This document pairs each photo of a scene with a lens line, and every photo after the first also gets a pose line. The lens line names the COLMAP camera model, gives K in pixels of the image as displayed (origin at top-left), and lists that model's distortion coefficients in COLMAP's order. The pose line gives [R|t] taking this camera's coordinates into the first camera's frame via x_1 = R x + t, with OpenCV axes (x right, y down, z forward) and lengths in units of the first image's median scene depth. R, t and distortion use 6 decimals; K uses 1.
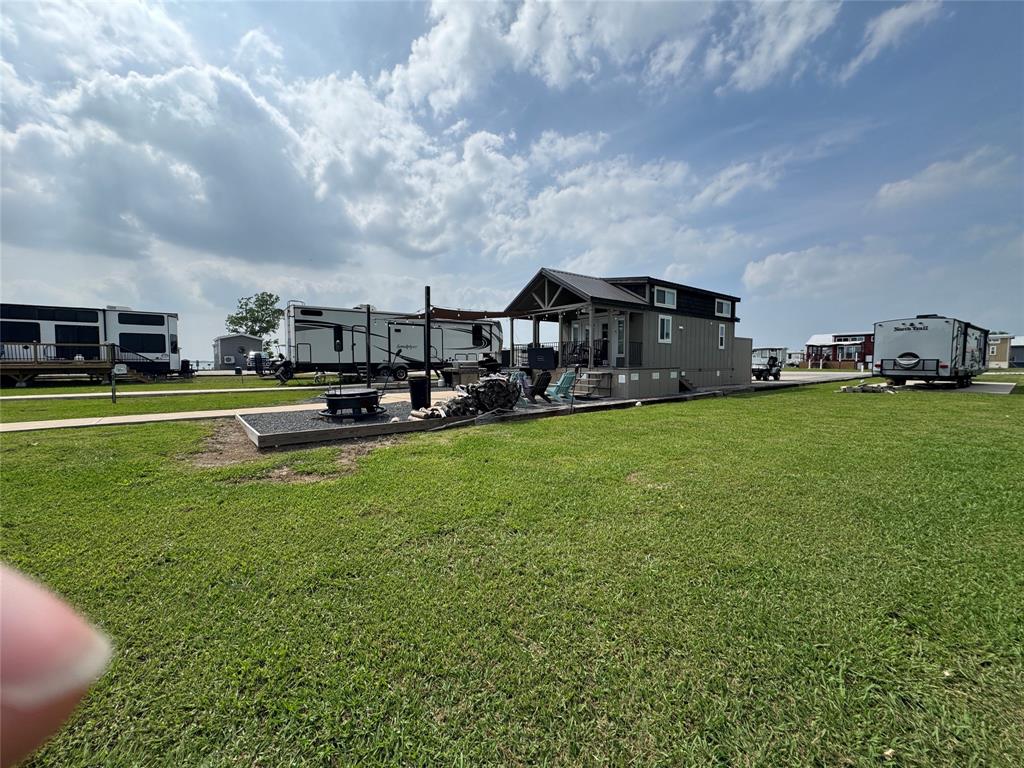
lens RADIAL K [[408.5, 0, 505.6], [0, 408.5, 383.1], [0, 0, 1]] dist [0.001909, -0.001060]
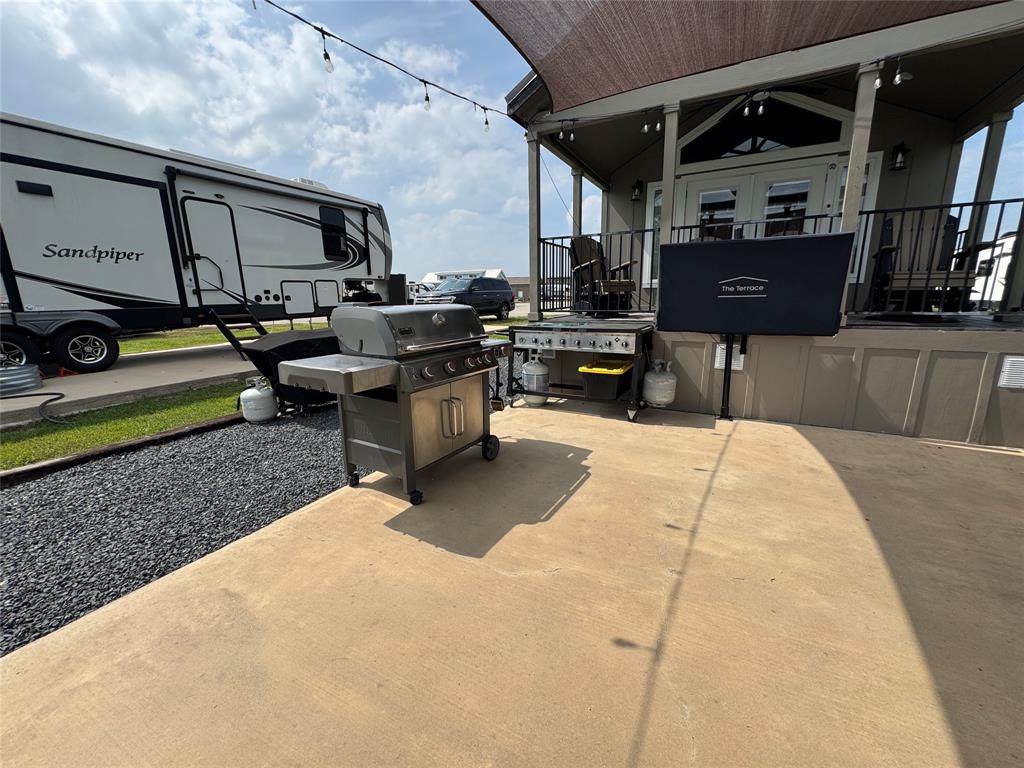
lens RADIAL K [[408.5, 0, 513.8], [0, 408.5, 383.5], [0, 0, 1]] dist [0.001909, -0.001060]
pose [[0.909564, -0.101080, 0.403083, -0.087174], [0.034594, 0.985018, 0.168948, -0.033002], [-0.414121, -0.139724, 0.899434, 0.543757]]
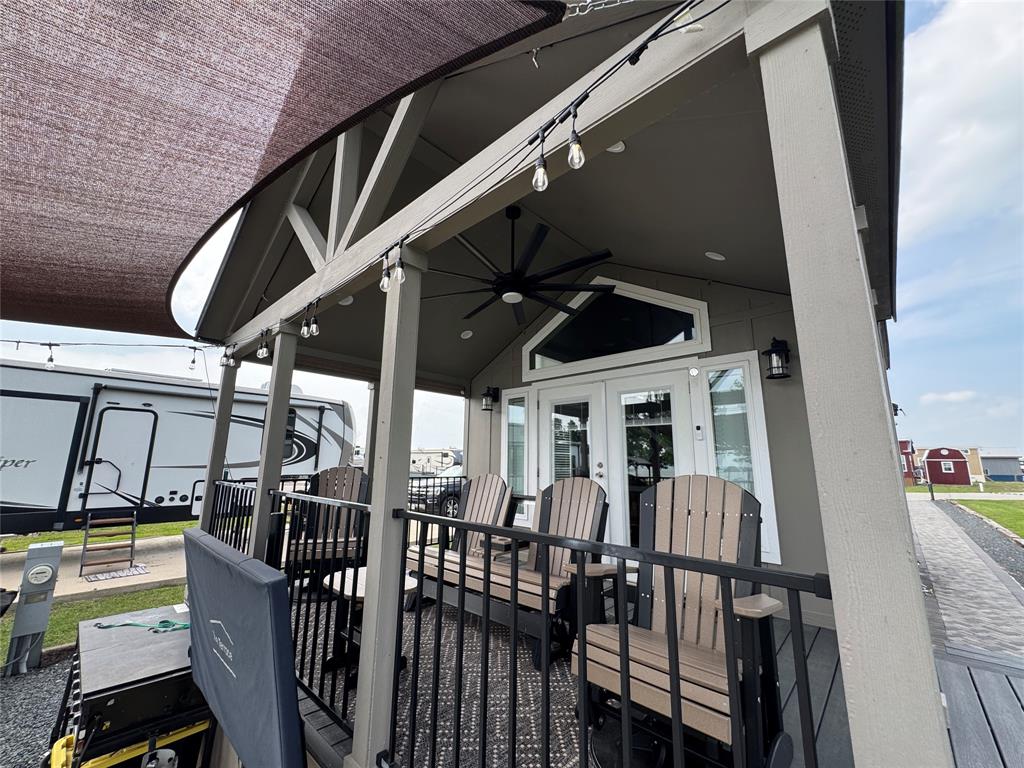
lens RADIAL K [[408.5, 0, 511.3], [0, 408.5, 380.4], [0, 0, 1]] dist [0.001909, -0.001060]
pose [[0.984782, 0.046907, 0.167346, 0.092991], [-0.004404, 0.969315, -0.245782, -0.067866], [-0.173740, 0.241305, 0.954770, 0.558721]]
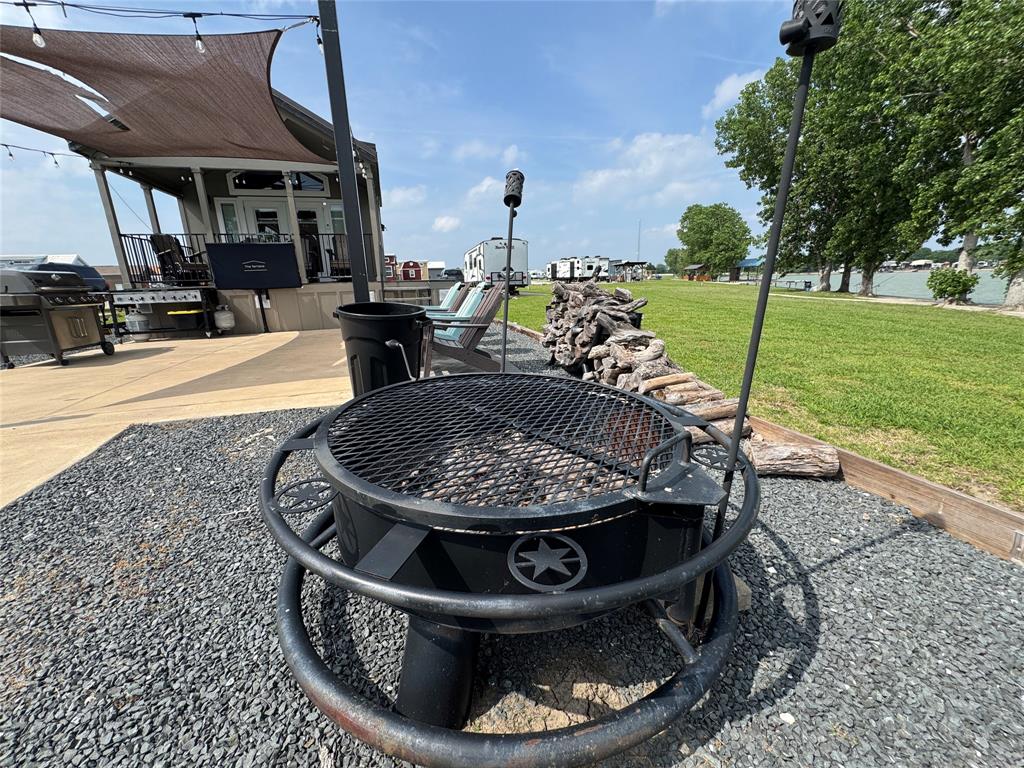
lens RADIAL K [[408.5, 0, 510.3], [0, 408.5, 385.2], [0, 0, 1]] dist [0.001909, -0.001060]
pose [[0.367819, -0.244324, 0.897226, -0.181756], [0.074672, 0.969510, 0.233396, -0.008758], [-0.926895, -0.018850, 0.374848, 0.342087]]
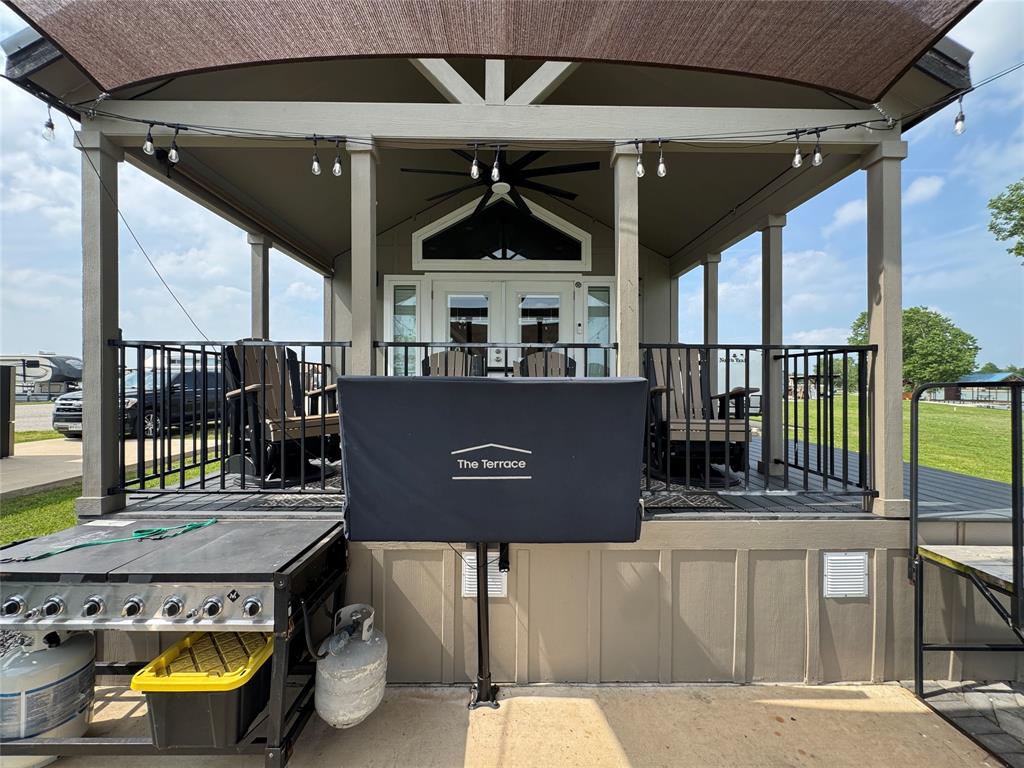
lens RADIAL K [[408.5, 0, 515.7], [0, 408.5, 386.4], [0, 0, 1]] dist [0.001909, -0.001060]
pose [[0.590493, -0.005743, 0.807022, -0.008064], [0.035435, 0.999195, -0.018817, -0.053056], [-0.806264, 0.039708, 0.590221, 0.597485]]
